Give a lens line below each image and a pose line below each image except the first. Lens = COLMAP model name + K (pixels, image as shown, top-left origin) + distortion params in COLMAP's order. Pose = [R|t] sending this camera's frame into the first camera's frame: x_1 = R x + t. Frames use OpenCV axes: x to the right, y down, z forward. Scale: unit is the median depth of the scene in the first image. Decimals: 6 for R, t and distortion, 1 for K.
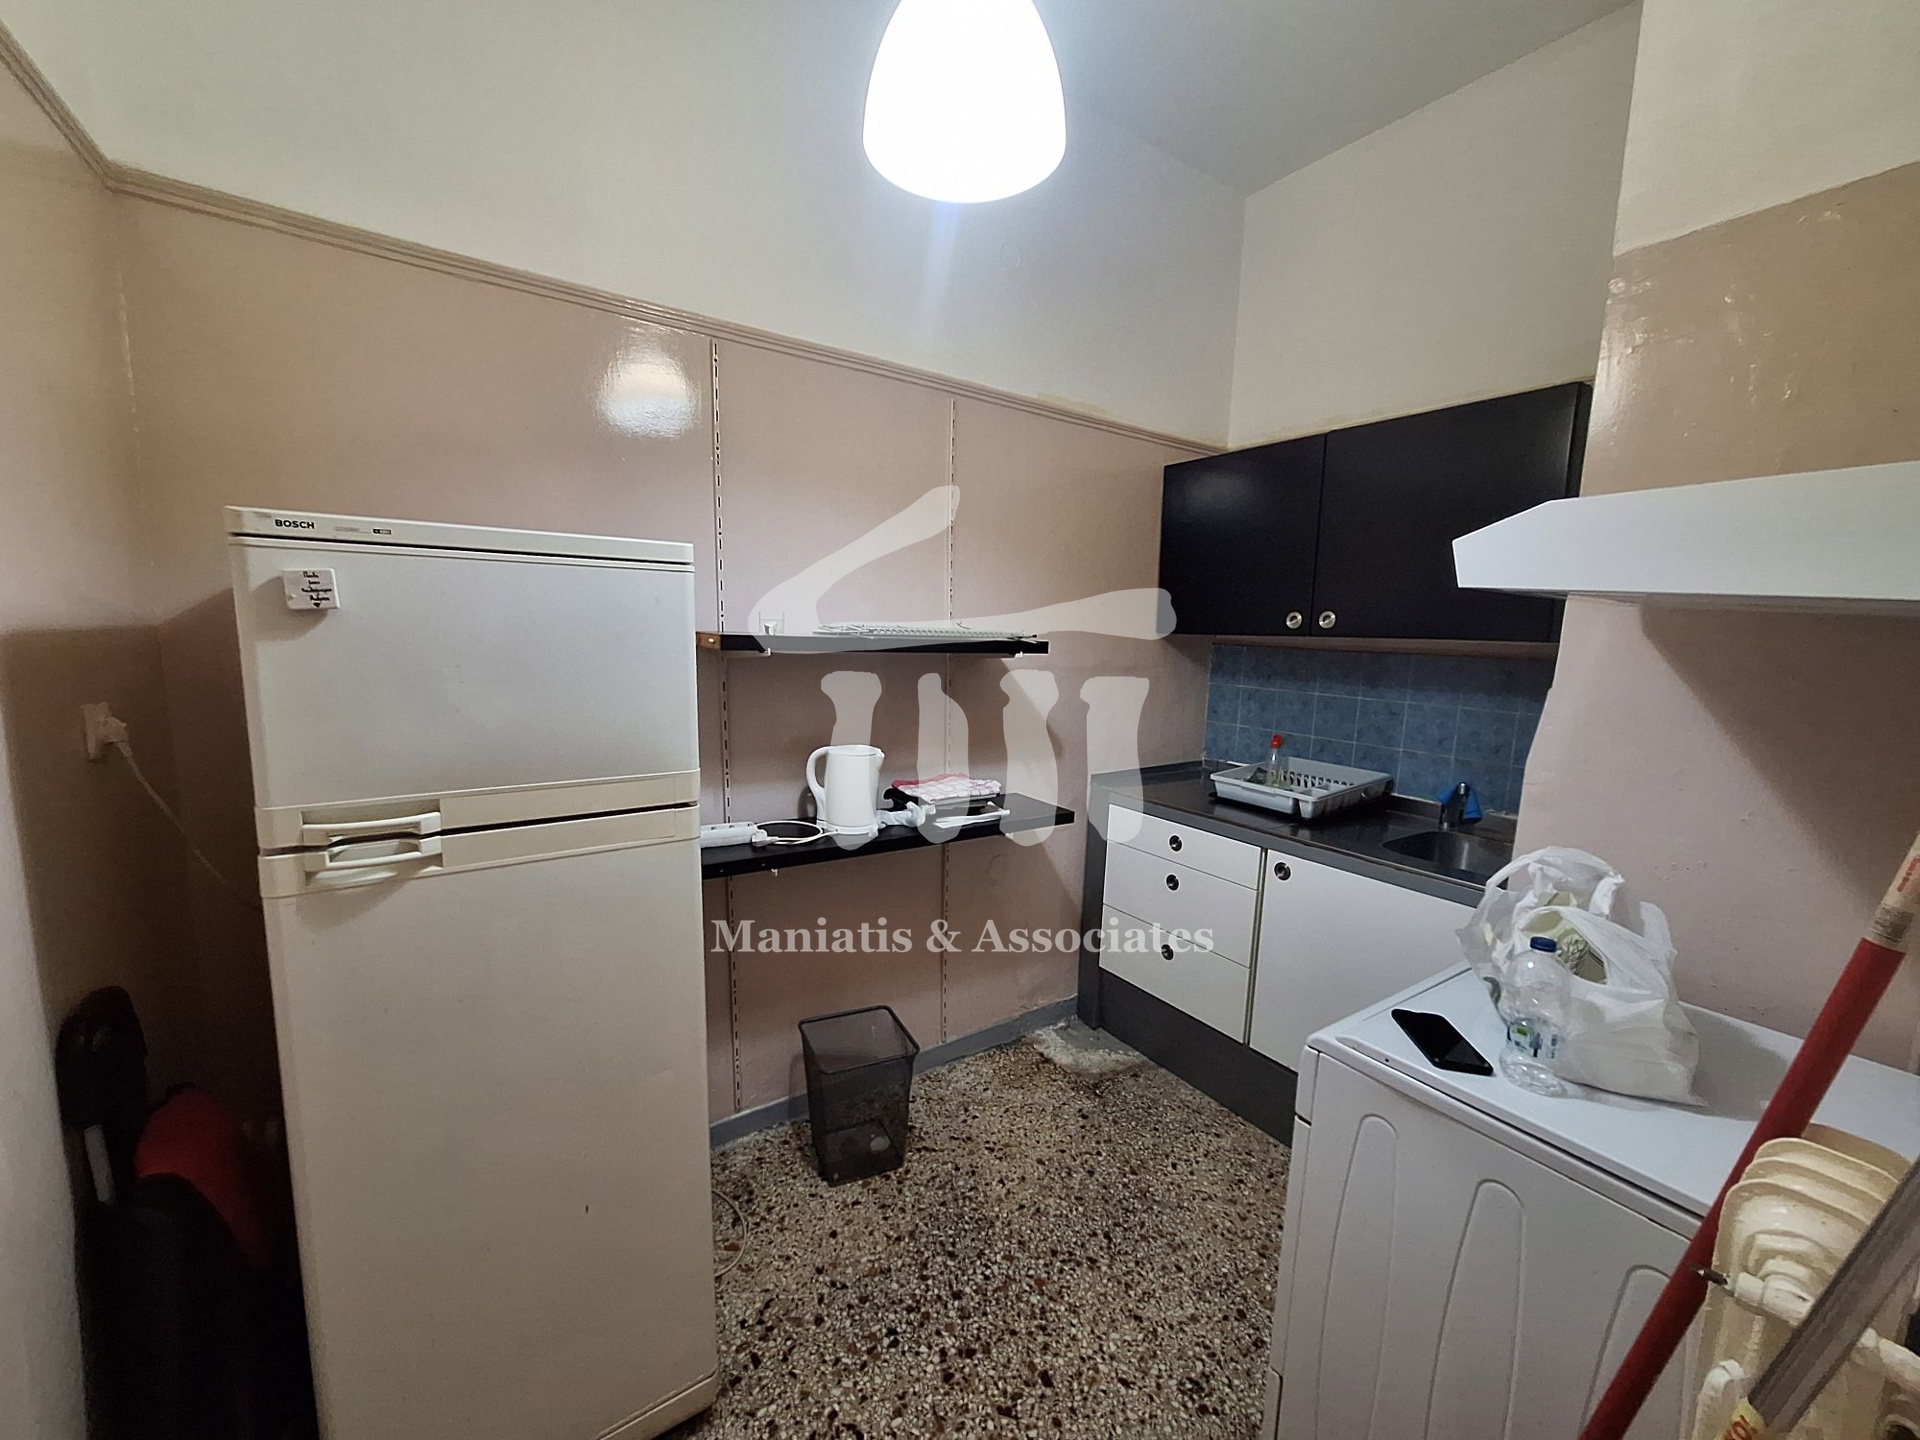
lens RADIAL K [[759.2, 0, 959.3], [0, 759.2, 724.0], [0, 0, 1]] dist [-0.004893, 0.001279]
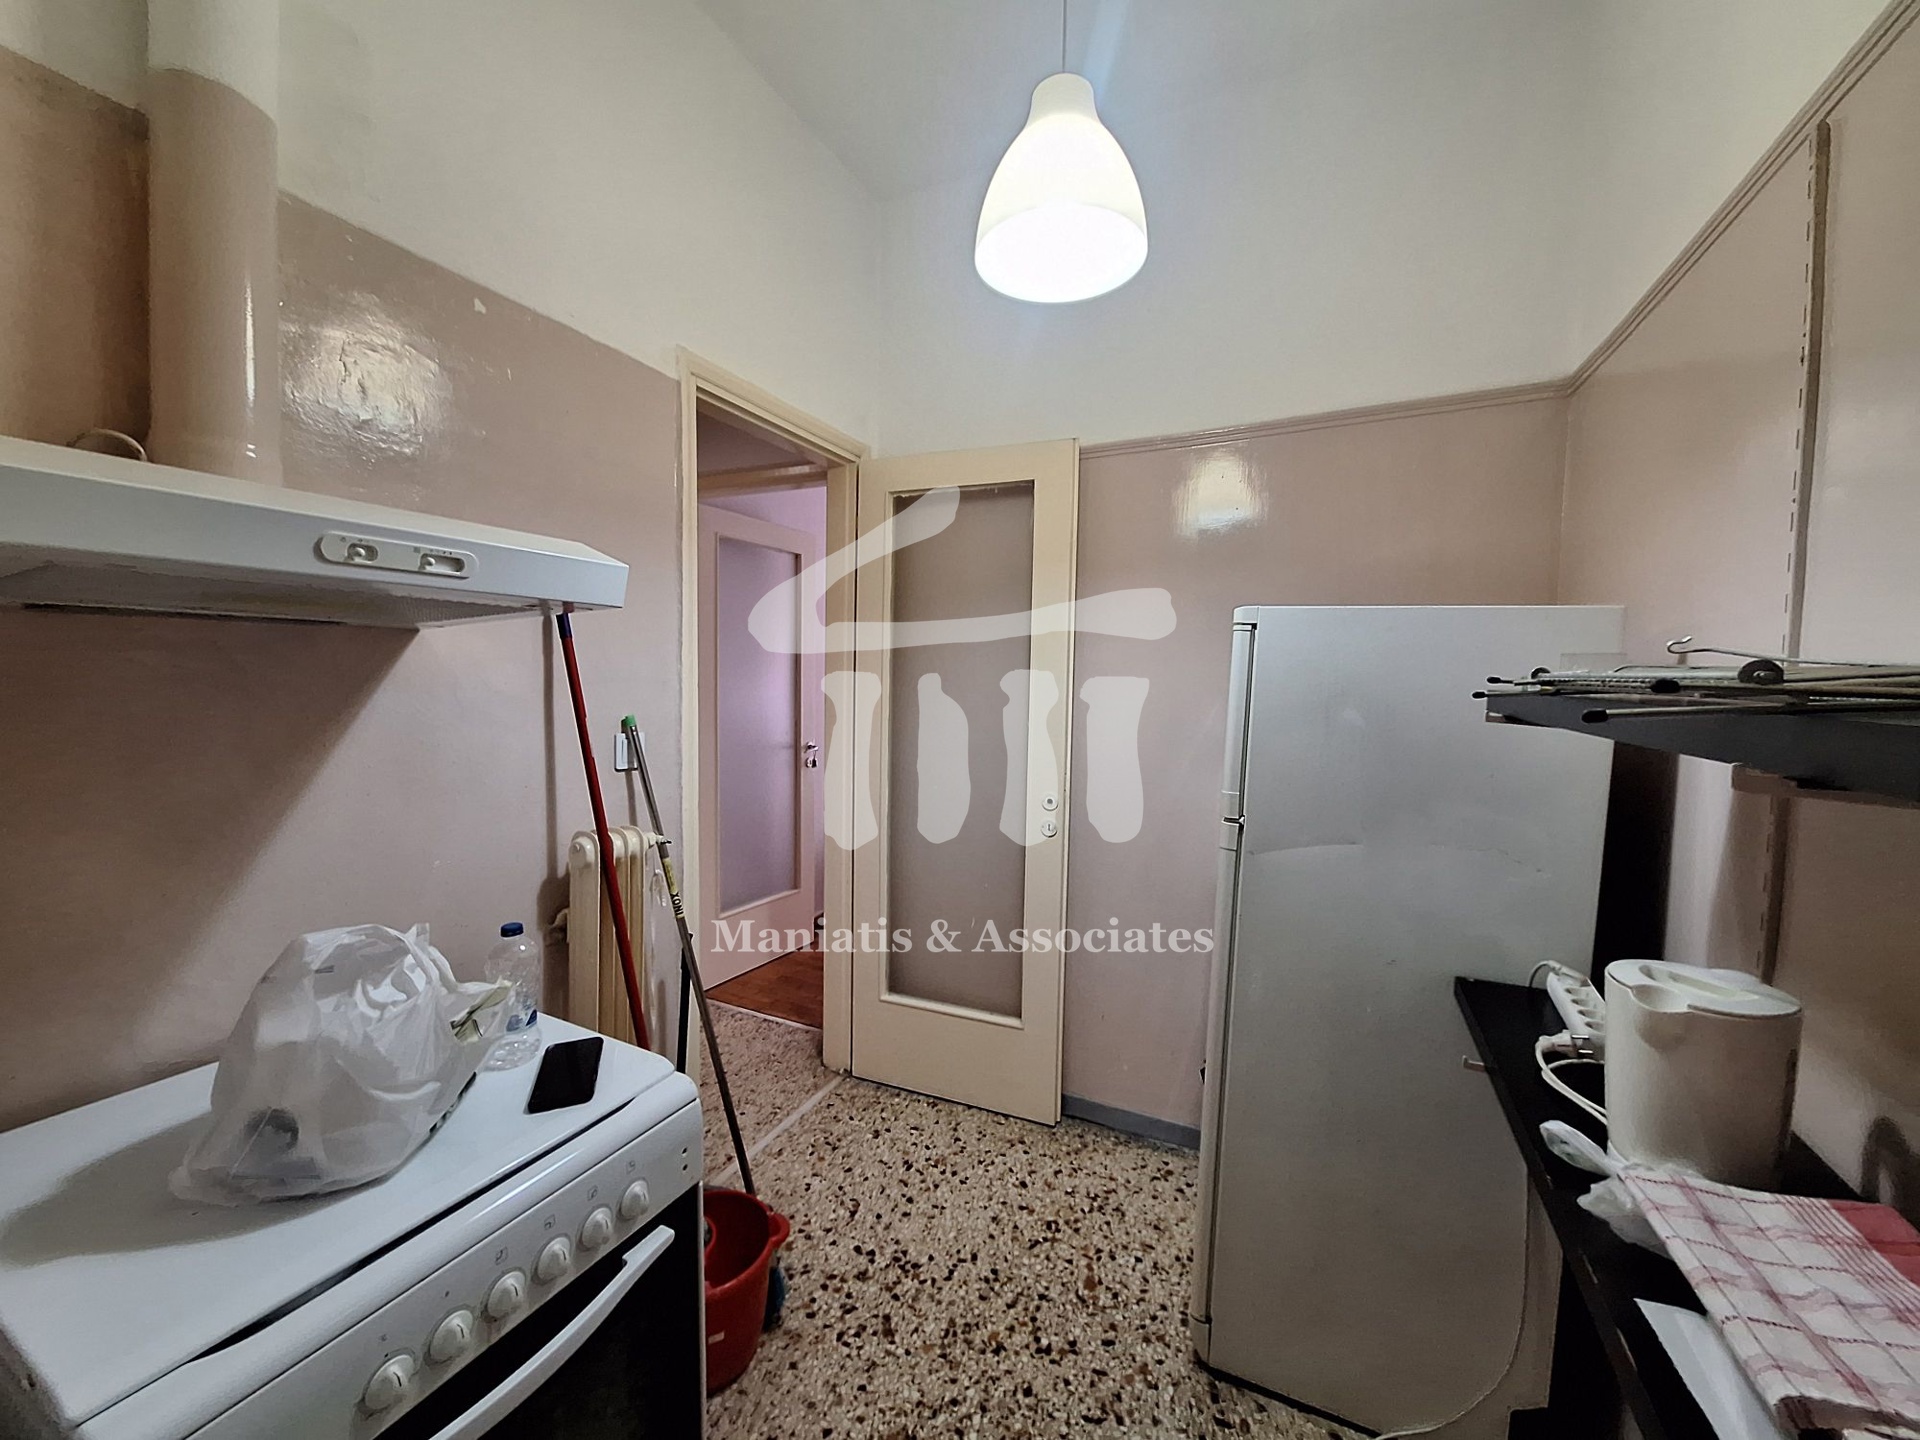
lens RADIAL K [[759.2, 0, 959.6], [0, 759.2, 721.9], [0, 0, 1]] dist [-0.004893, 0.001279]
pose [[-0.861237, -0.016560, -0.507933, 0.567612], [-0.117962, 0.978686, 0.168105, -0.175951], [0.494323, 0.204695, -0.844834, 1.573830]]
